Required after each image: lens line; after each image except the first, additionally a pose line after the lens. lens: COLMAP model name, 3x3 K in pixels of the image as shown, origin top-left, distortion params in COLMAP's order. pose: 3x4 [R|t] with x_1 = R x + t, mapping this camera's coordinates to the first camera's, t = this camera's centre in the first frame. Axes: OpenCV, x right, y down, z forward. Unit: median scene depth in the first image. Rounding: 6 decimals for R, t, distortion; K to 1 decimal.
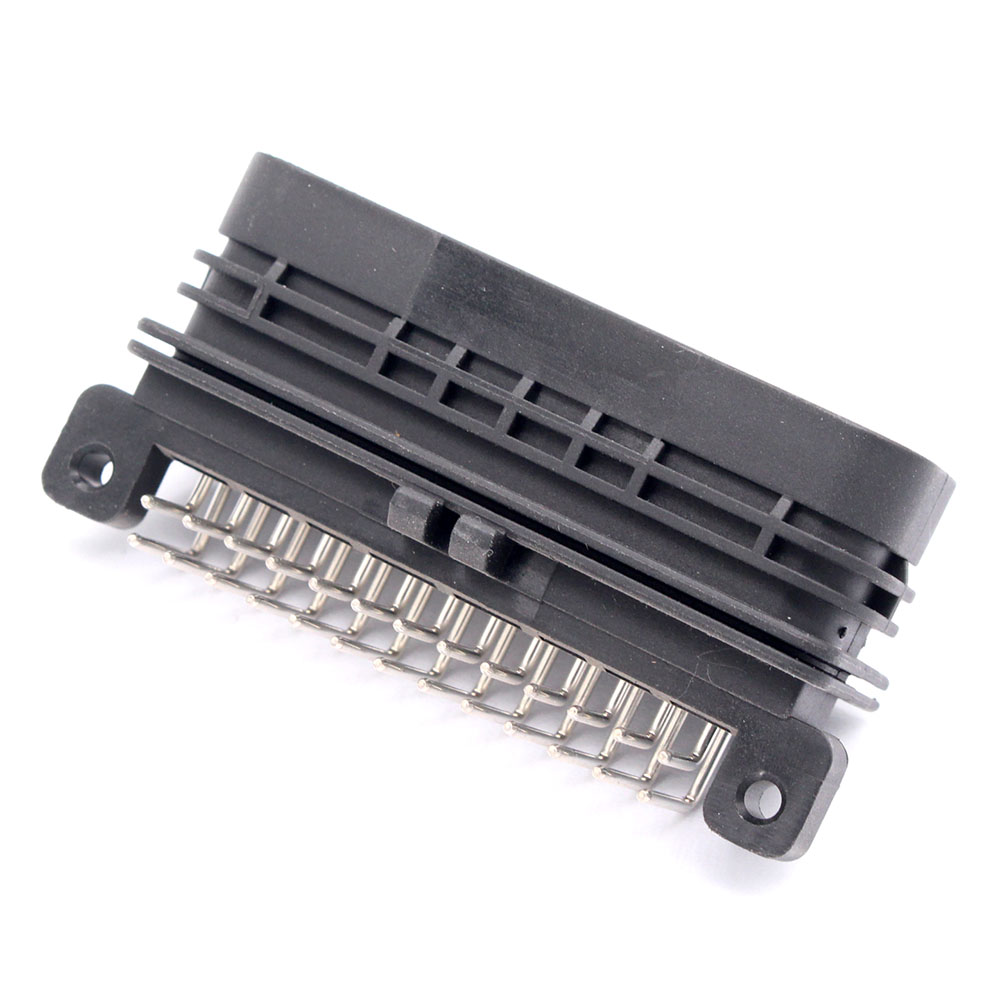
lens RADIAL K [[4150.2, 0, 500.0], [0, 4150.2, 500.0], [0, 0, 1]] dist [-0.158511, -0.440922]
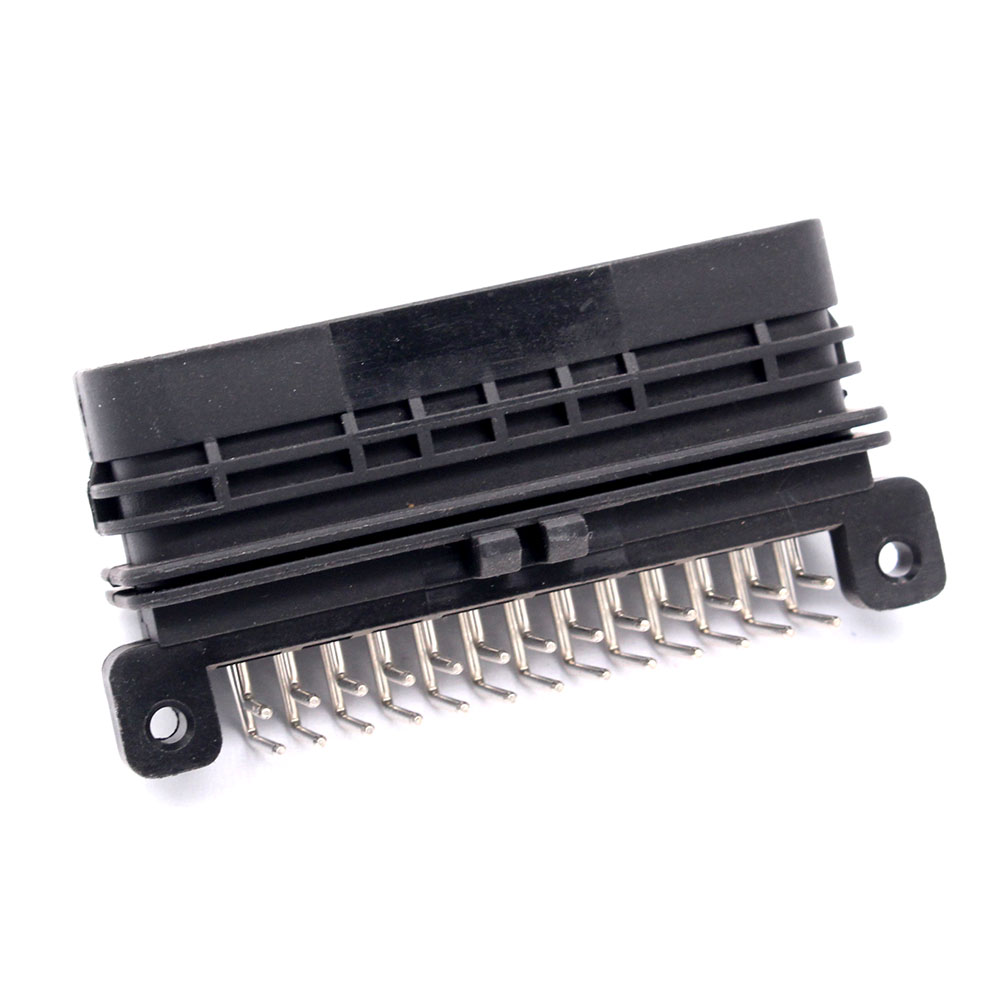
lens RADIAL K [[4150.2, 0, 500.0], [0, 4150.2, 500.0], [0, 0, 1]] dist [-0.158511, -0.440922]
pose [[0.684670, -0.606273, 0.404549, -0.426832], [0.559724, 0.792878, 0.240945, -0.253576], [-0.466836, 0.061467, 0.882205, 0.094379]]
